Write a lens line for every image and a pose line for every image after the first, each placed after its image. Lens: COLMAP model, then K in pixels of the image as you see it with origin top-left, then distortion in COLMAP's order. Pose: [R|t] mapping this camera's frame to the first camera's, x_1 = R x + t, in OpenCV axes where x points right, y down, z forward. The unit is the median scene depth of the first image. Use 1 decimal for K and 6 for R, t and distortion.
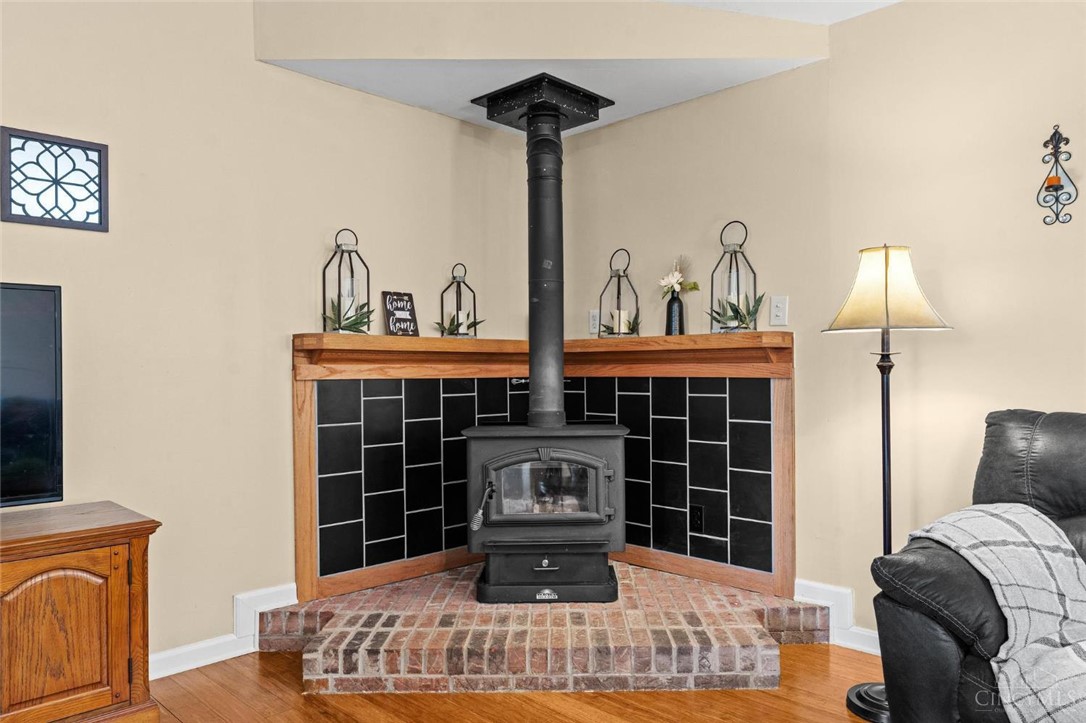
lens RADIAL K [[766.1, 0, 543.0], [0, 766.1, 361.5], [0, 0, 1]] dist [-0.003033, -0.000461]
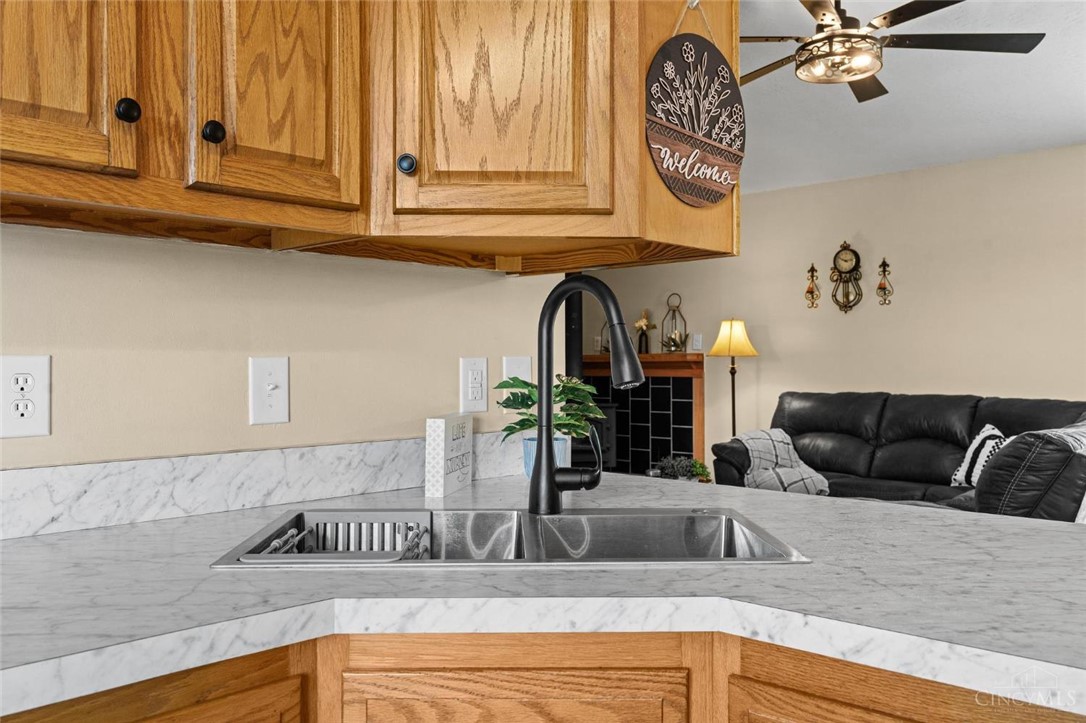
lens RADIAL K [[906.1, 0, 543.0], [0, 906.1, 361.5], [0, 0, 1]] dist [-0.005437, -0.002192]
pose [[0.999151, 0.003162, 0.041088, -0.168480], [-0.003368, 0.999982, 0.004946, -0.027708], [-0.041072, -0.005081, 0.999143, -1.244011]]
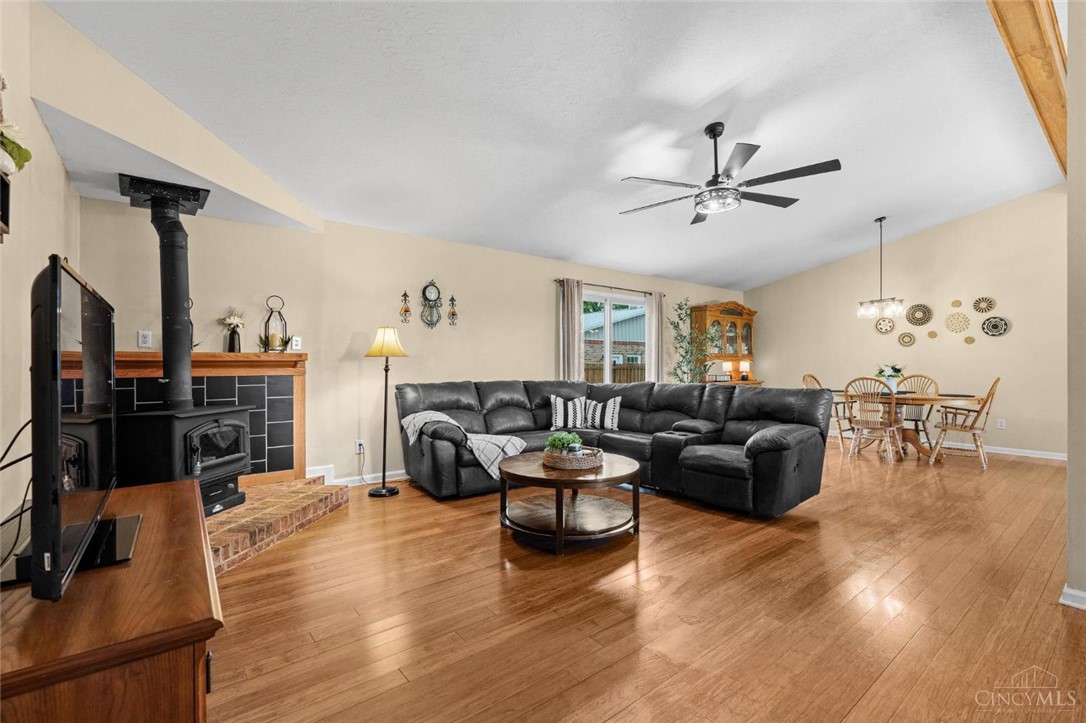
lens RADIAL K [[488.3, 0, 543.0], [0, 488.3, 361.5], [0, 0, 1]] dist [-0.001322, 0.000091]
pose [[0.122798, 0.012258, 0.992356, -0.936219], [-0.005496, 0.999917, -0.011671, -0.004252], [-0.992416, -0.004021, 0.122856, 0.166678]]
